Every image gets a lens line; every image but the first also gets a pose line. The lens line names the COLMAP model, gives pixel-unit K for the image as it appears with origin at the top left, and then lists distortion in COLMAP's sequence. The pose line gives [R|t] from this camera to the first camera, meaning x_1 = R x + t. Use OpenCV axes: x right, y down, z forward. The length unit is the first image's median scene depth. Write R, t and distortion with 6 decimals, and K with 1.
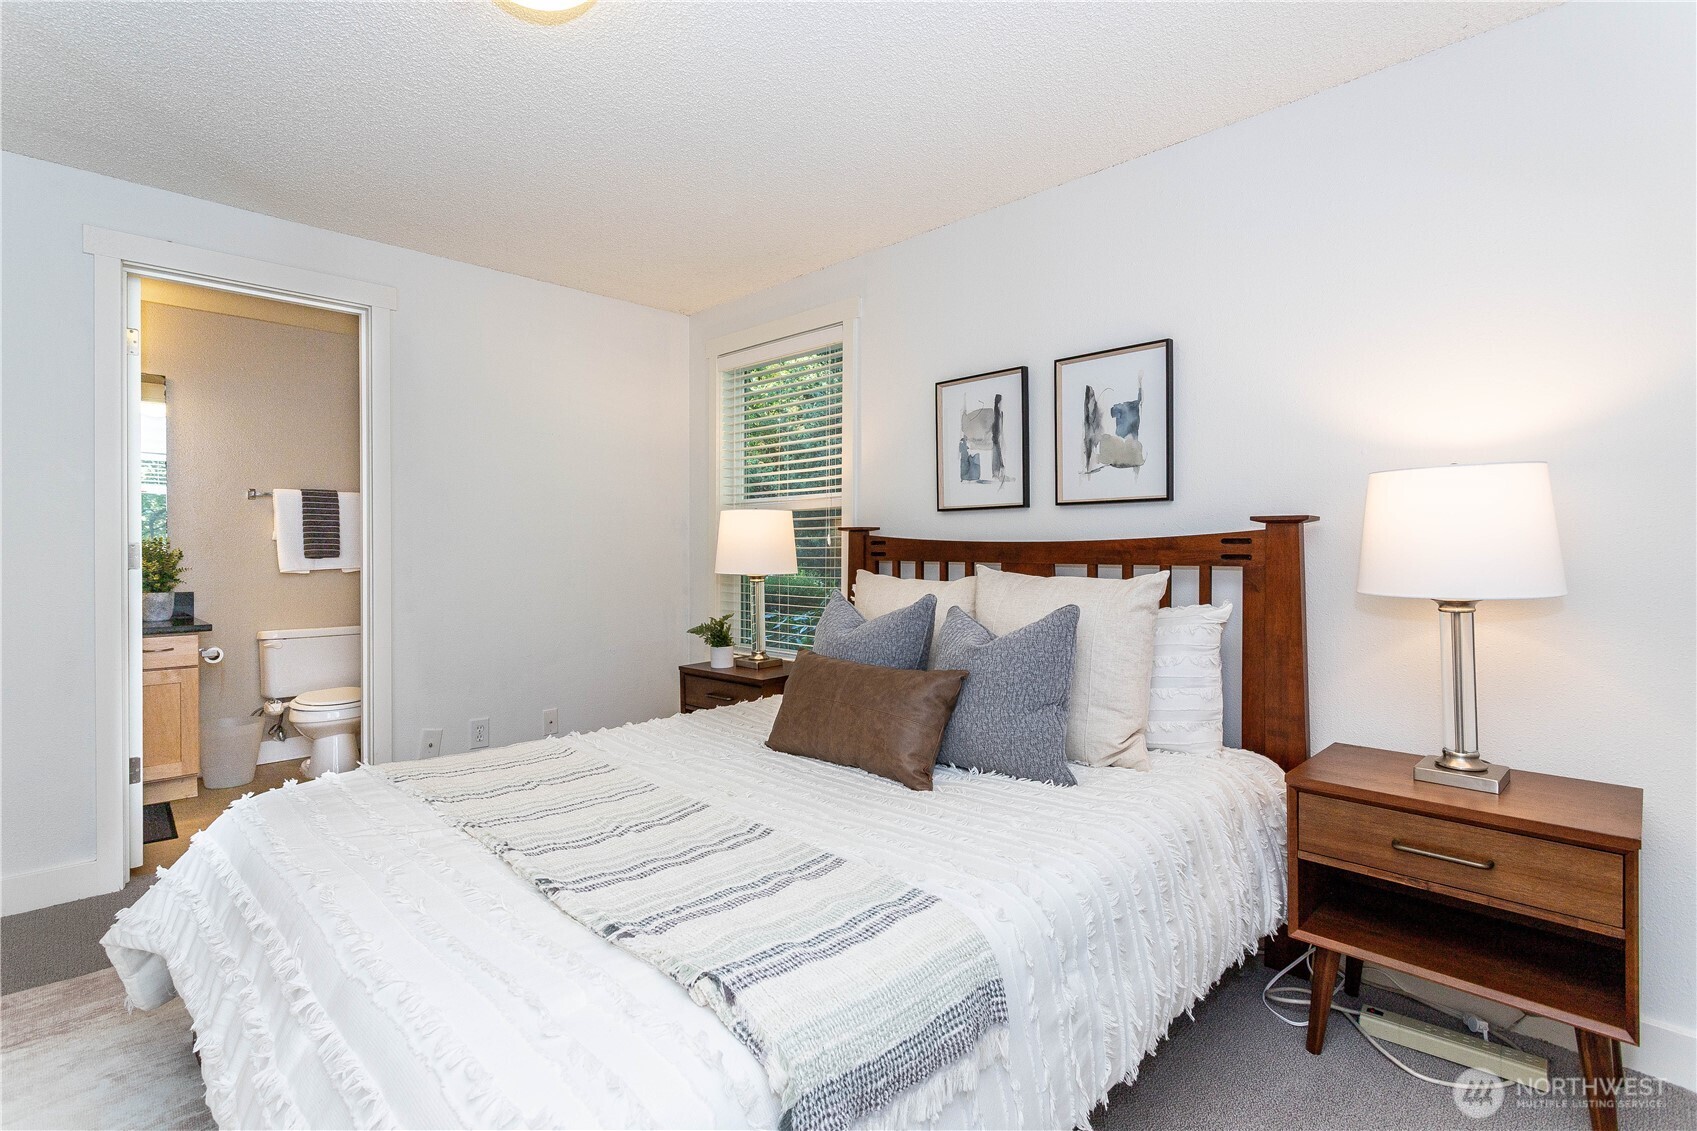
lens RADIAL K [[804.2, 0, 849.2], [0, 804.2, 559.8], [0, 0, 1]] dist [-0.002344, -0.000136]
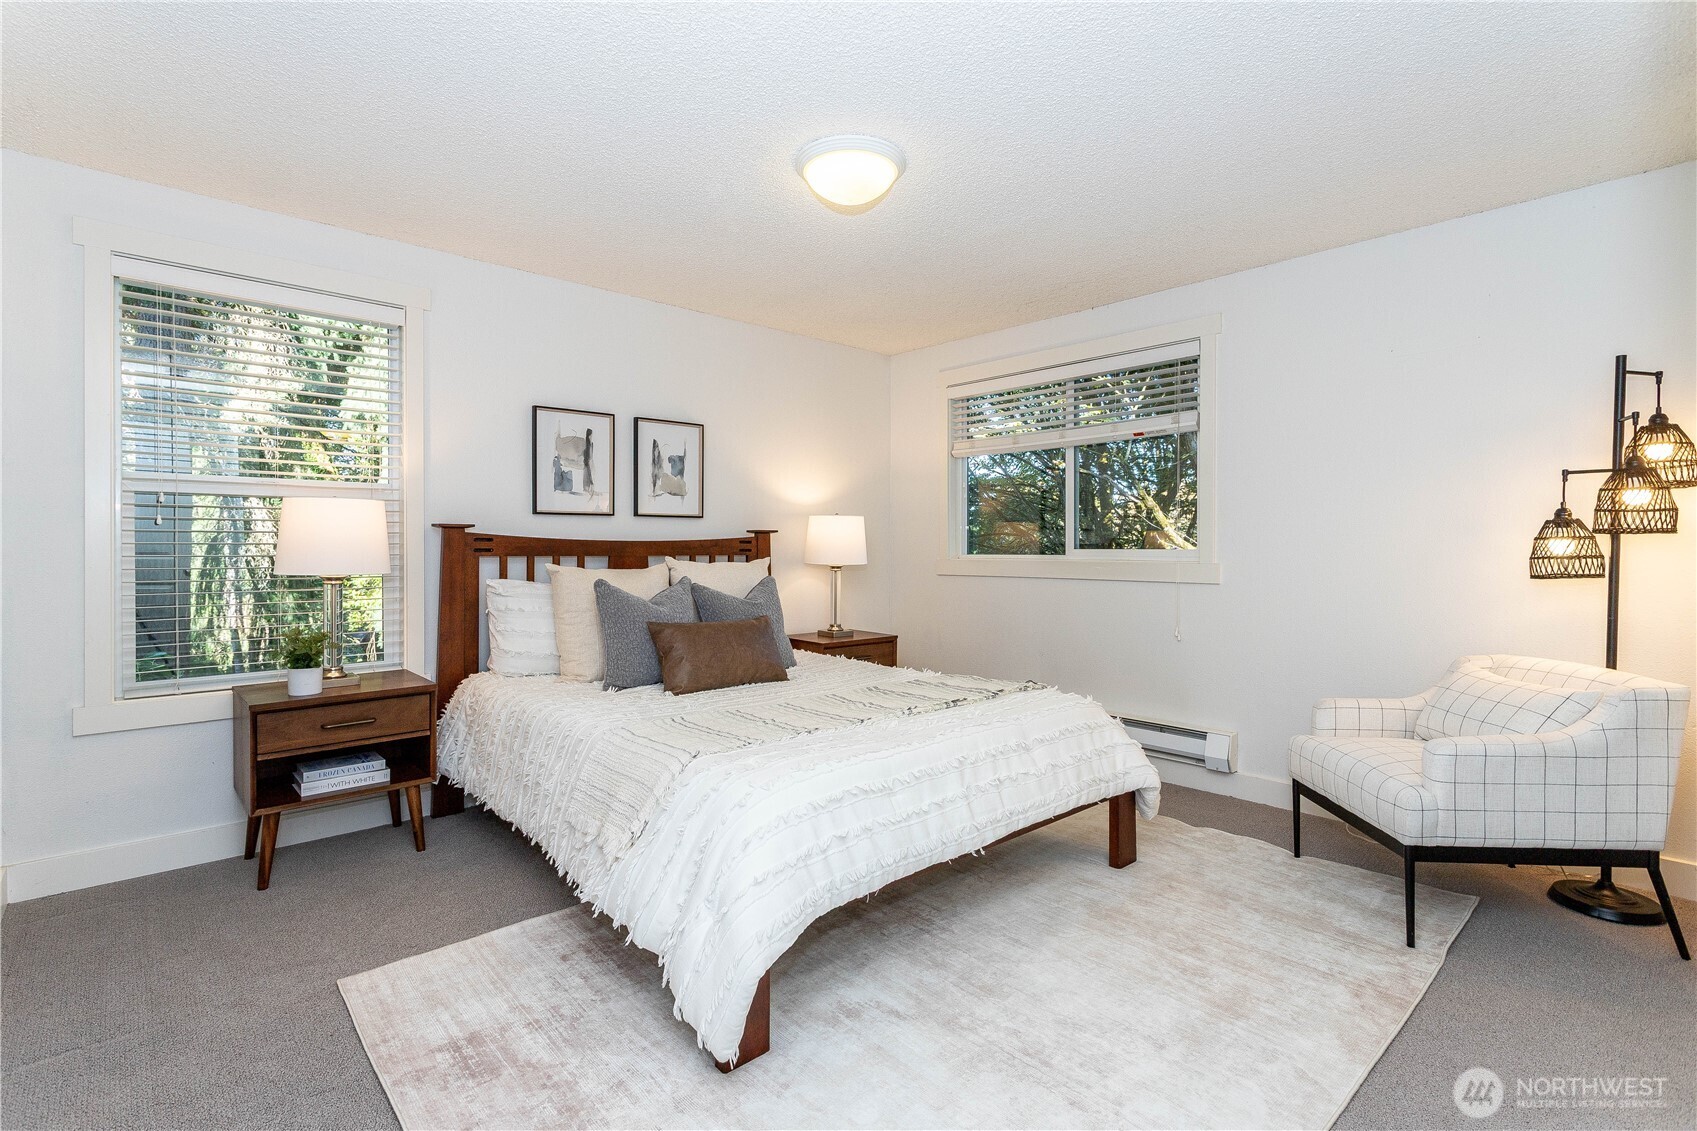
lens RADIAL K [[804.2, 0, 849.5], [0, 804.2, 555.3], [0, 0, 1]] dist [-0.002344, -0.000136]
pose [[0.064361, -0.012559, 0.997848, -1.206598], [0.006070, 0.999907, 0.012193, -0.011787], [-0.997908, 0.005272, 0.064431, 0.529162]]
